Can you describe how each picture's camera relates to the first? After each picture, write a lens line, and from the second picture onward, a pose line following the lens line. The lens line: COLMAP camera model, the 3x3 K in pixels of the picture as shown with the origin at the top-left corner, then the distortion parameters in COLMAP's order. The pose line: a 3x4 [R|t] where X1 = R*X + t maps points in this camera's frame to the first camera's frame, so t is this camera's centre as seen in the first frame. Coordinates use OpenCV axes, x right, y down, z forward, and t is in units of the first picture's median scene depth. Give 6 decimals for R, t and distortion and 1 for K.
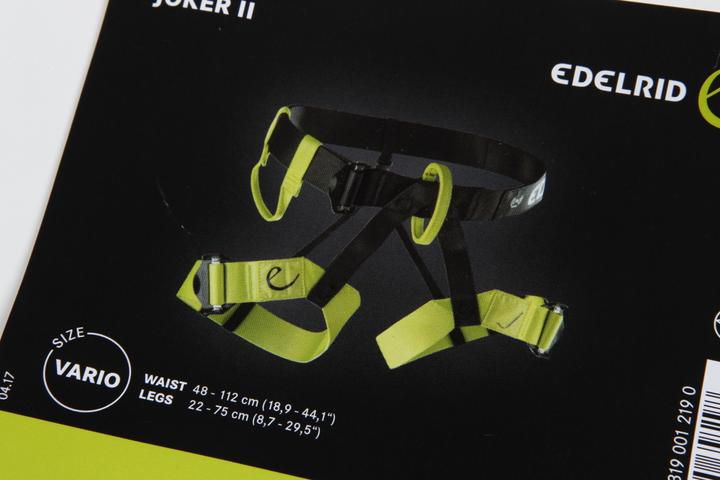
lens RADIAL K [[1917.6, 0, 358.9], [0, 1917.6, 241.3], [0, 0, 1]] dist [0.562038, 0.000000]
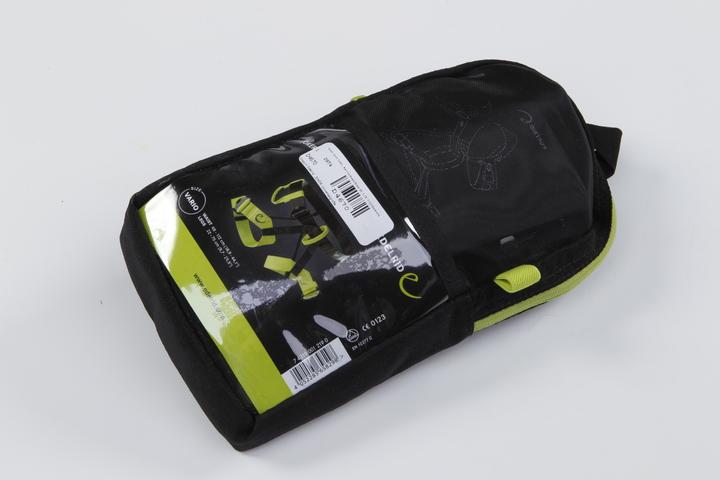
lens RADIAL K [[1356.4, 0, 360.5], [0, 1356.4, 239.9], [0, 0, 1]] dist [0.052296, 0.000000]
pose [[0.680940, 0.710825, 0.176205, -0.275887], [-0.732179, 0.655769, 0.184067, -0.447987], [0.015290, -0.254353, 0.966991, -0.990501]]
